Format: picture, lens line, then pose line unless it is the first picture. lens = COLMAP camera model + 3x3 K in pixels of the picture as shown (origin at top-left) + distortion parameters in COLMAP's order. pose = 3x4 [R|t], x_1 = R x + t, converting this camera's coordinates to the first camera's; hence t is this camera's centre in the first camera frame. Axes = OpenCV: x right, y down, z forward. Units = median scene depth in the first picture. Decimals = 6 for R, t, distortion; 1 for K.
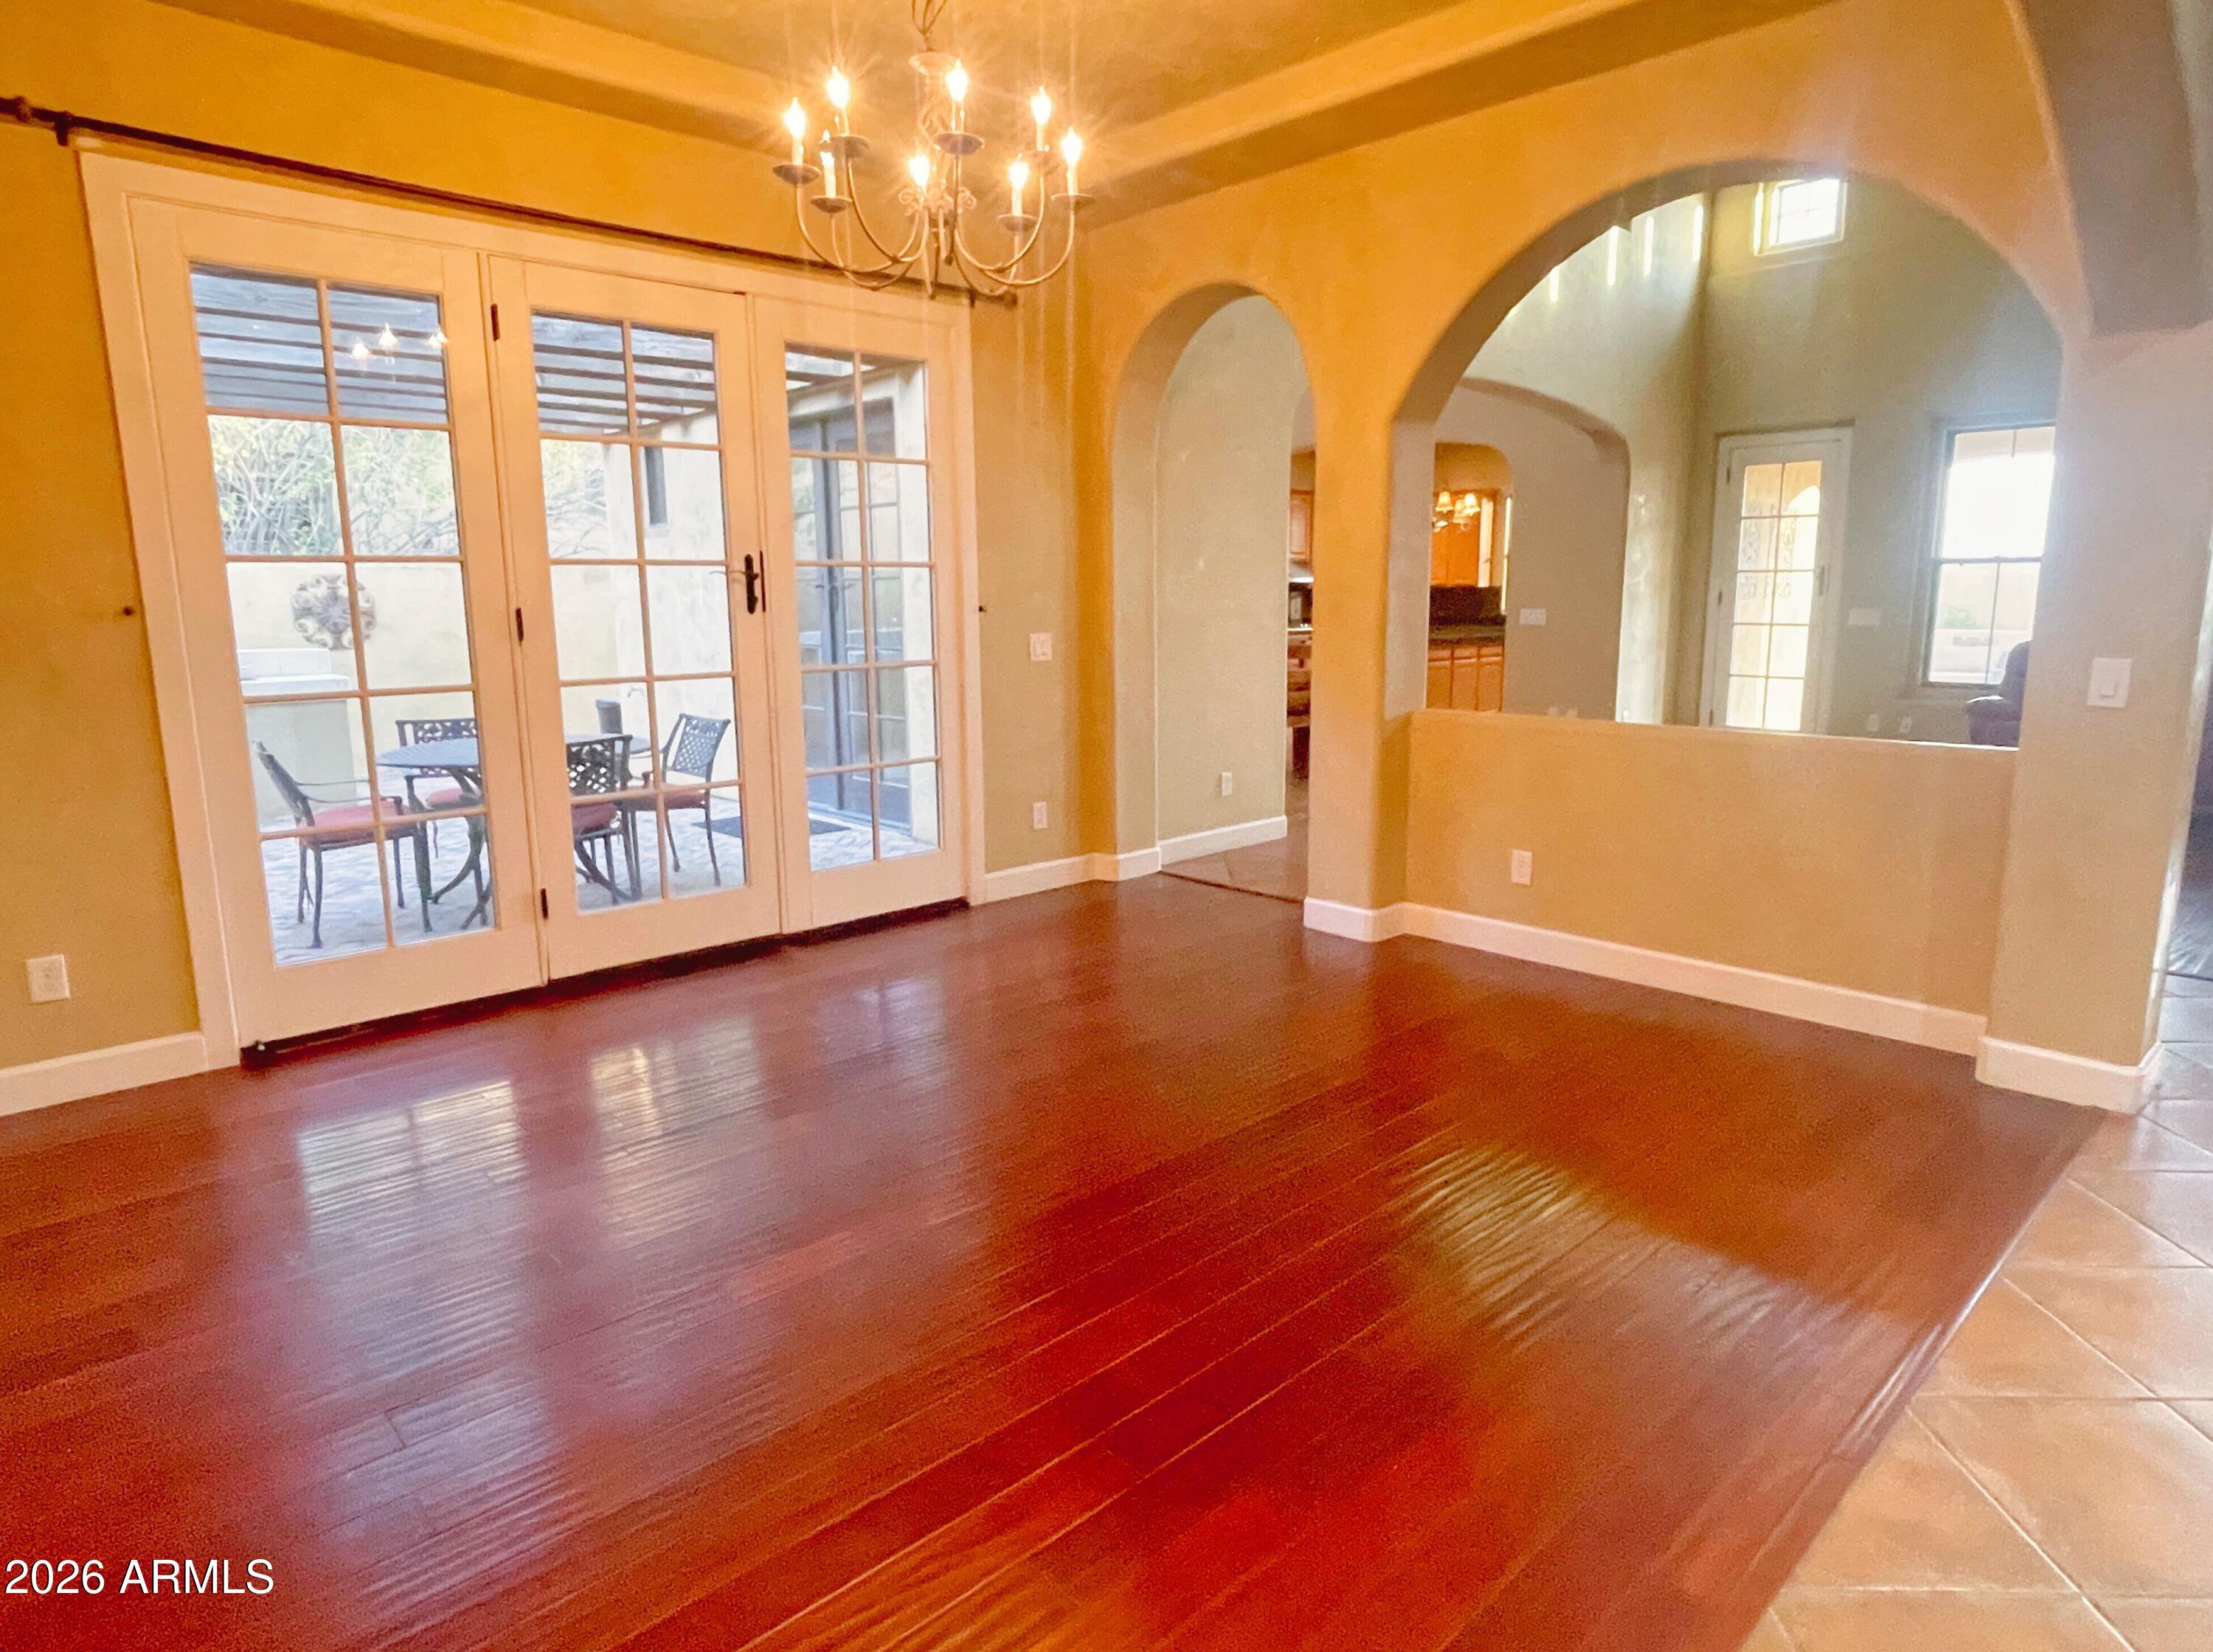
lens RADIAL K [[1273.1, 0, 1106.5], [0, 1273.1, 826.0], [0, 0, 1]] dist [0.000877, 0.000970]
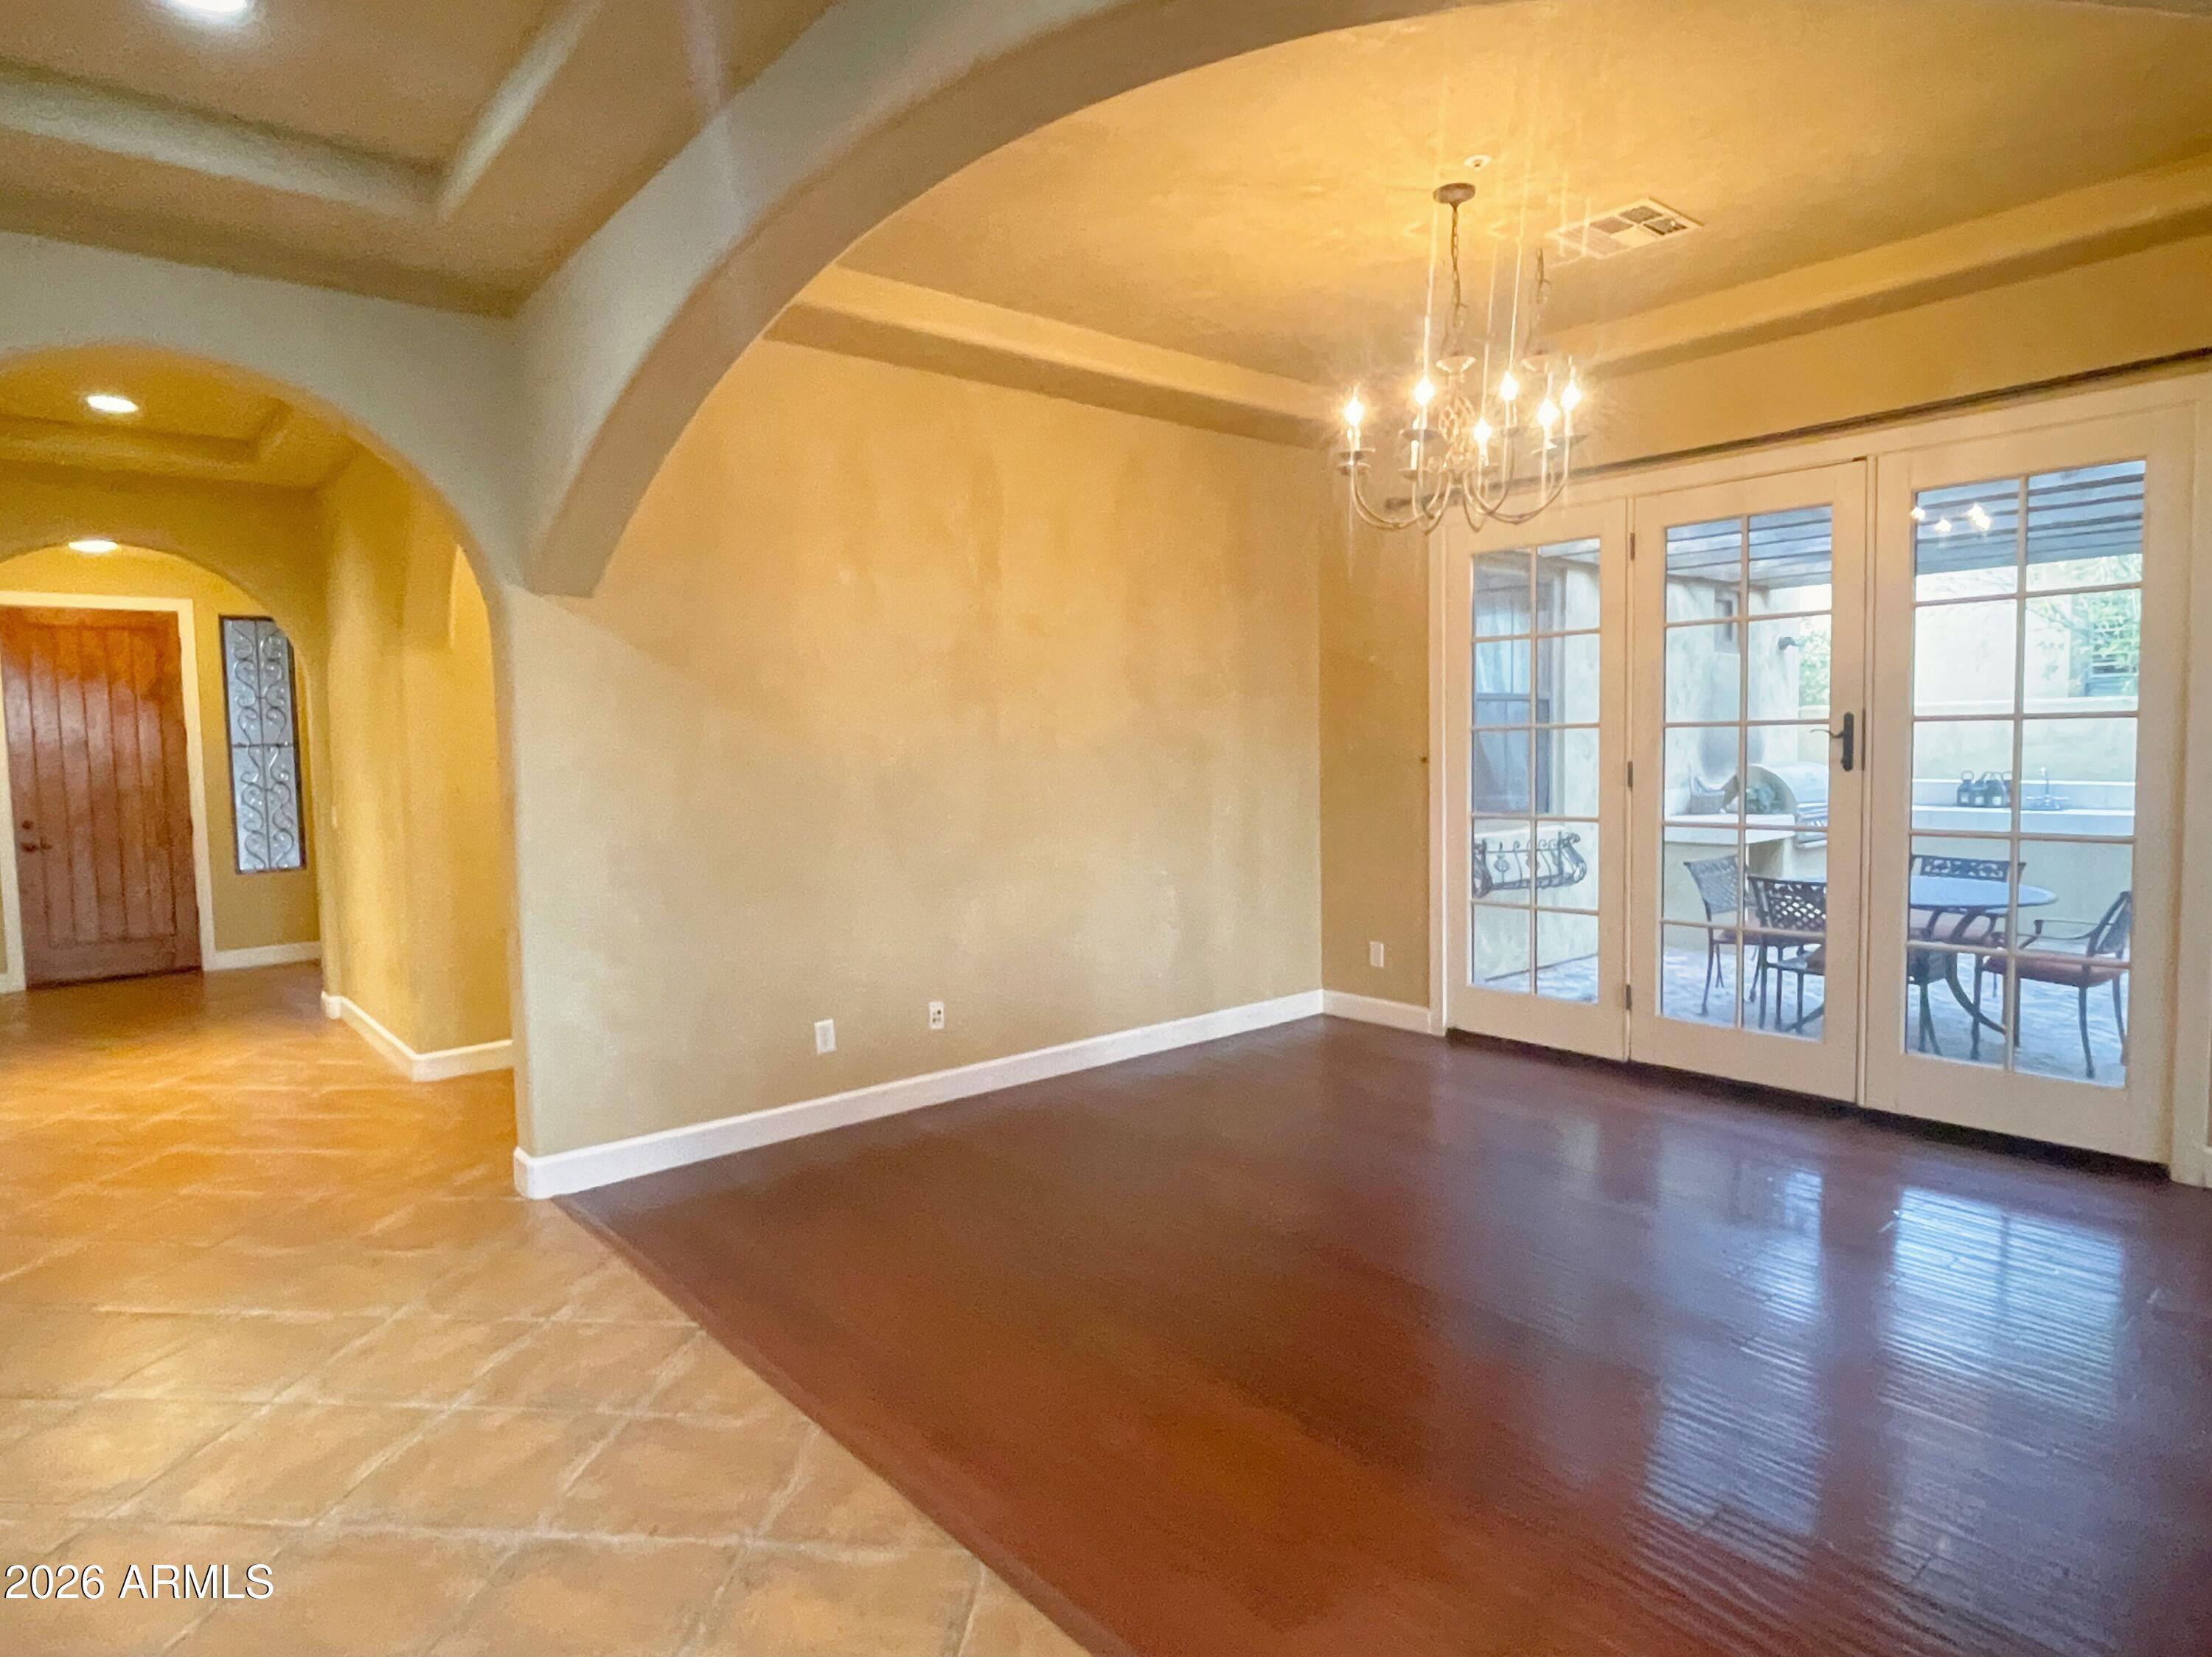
lens RADIAL K [[1272.8, 0, 1106.0], [0, 1272.8, 828.5], [0, 0, 1]] dist [0.000877, 0.000970]
pose [[-0.057404, 0.079958, -0.995144, 0.875596], [-0.161936, 0.982842, 0.088310, -0.137189], [0.985130, 0.166219, -0.043471, 0.565372]]
